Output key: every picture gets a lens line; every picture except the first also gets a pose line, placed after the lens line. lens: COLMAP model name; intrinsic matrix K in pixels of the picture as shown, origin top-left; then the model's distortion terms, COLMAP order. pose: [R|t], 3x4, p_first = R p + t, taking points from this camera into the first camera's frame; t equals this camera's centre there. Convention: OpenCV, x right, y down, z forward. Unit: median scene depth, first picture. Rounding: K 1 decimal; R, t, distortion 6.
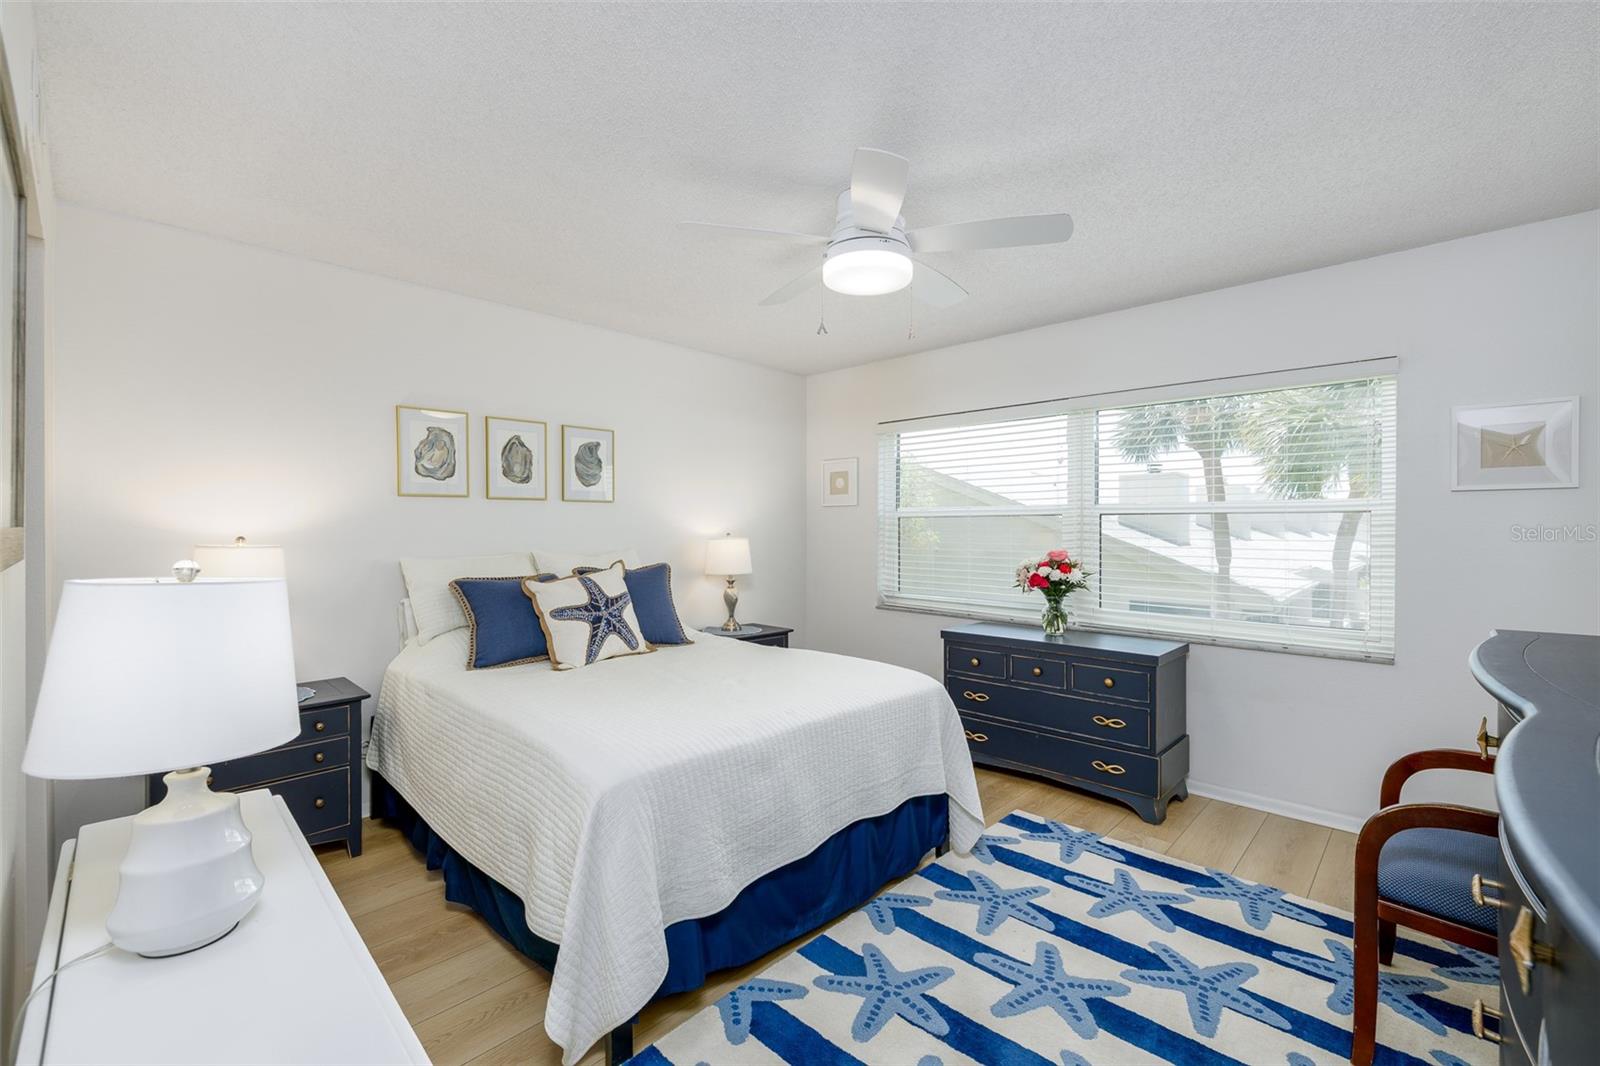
lens RADIAL K [[672.7, 0, 795.8], [0, 672.7, 533.1], [0, 0, 1]] dist [0.000873, 0.000182]
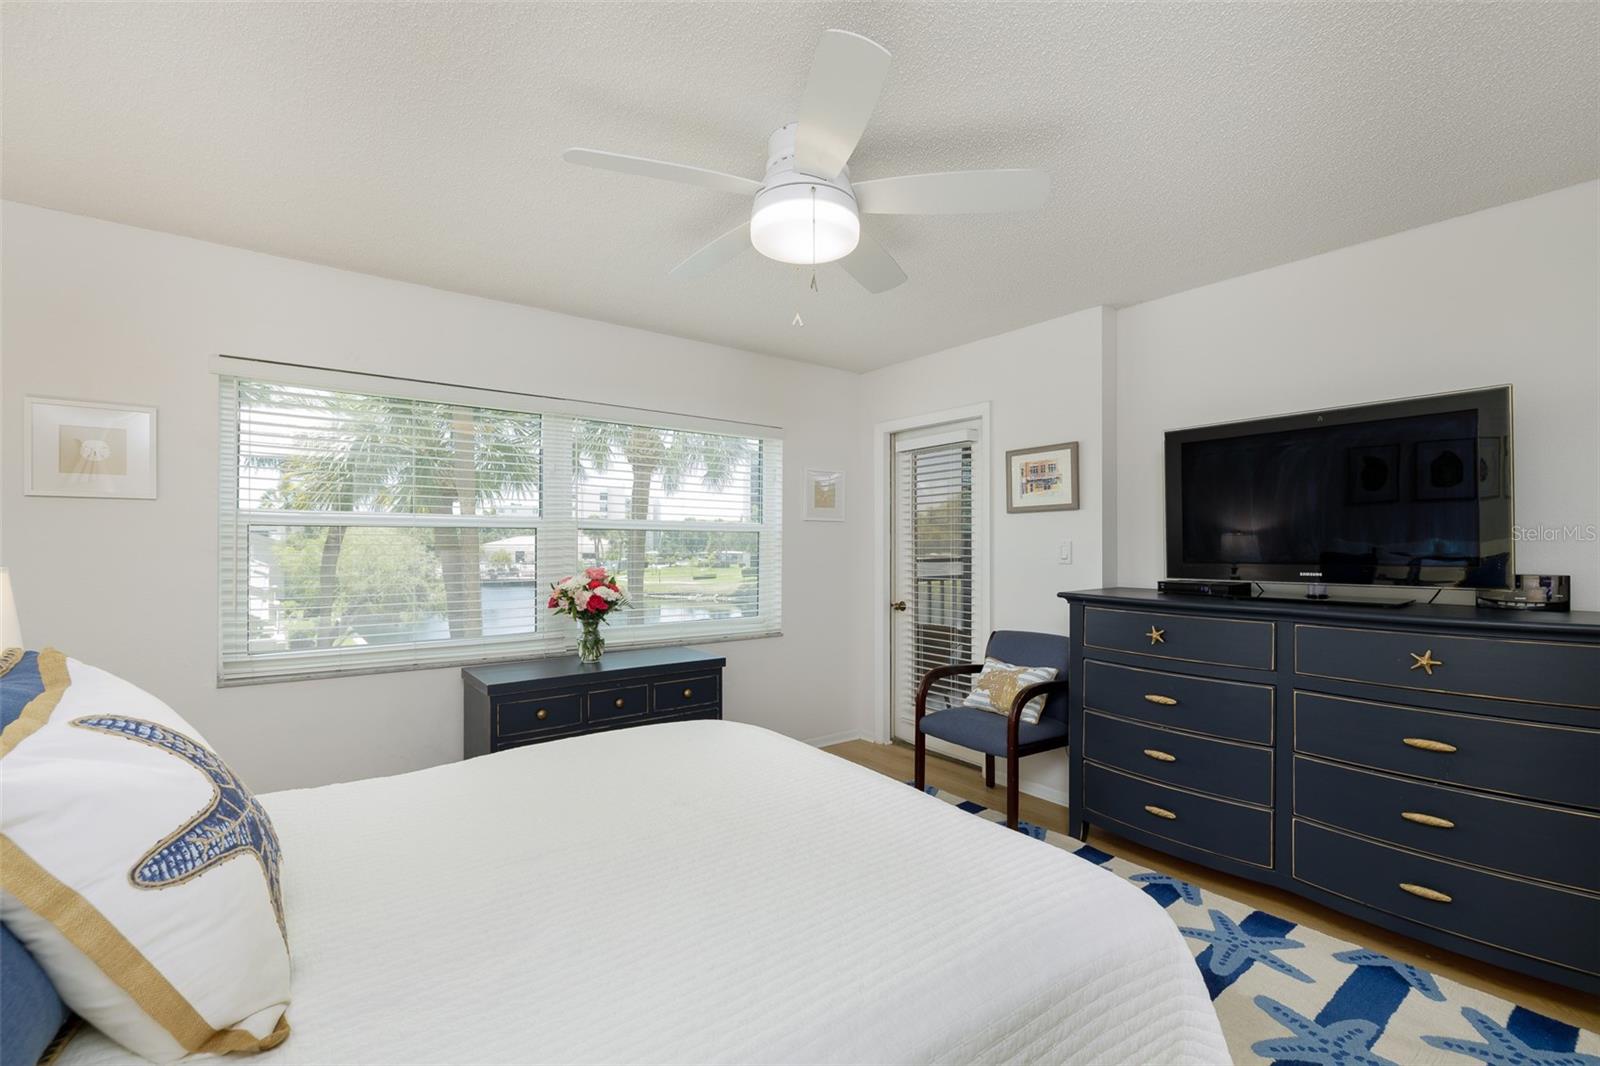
lens RADIAL K [[672.7, 0, 795.8], [0, 672.7, 533.1], [0, 0, 1]] dist [0.000873, 0.000182]
pose [[0.158601, 0.016590, 0.987203, -0.473101], [0.002685, 0.999848, -0.017234, -0.005652], [-0.987339, 0.005384, 0.158533, 0.597236]]
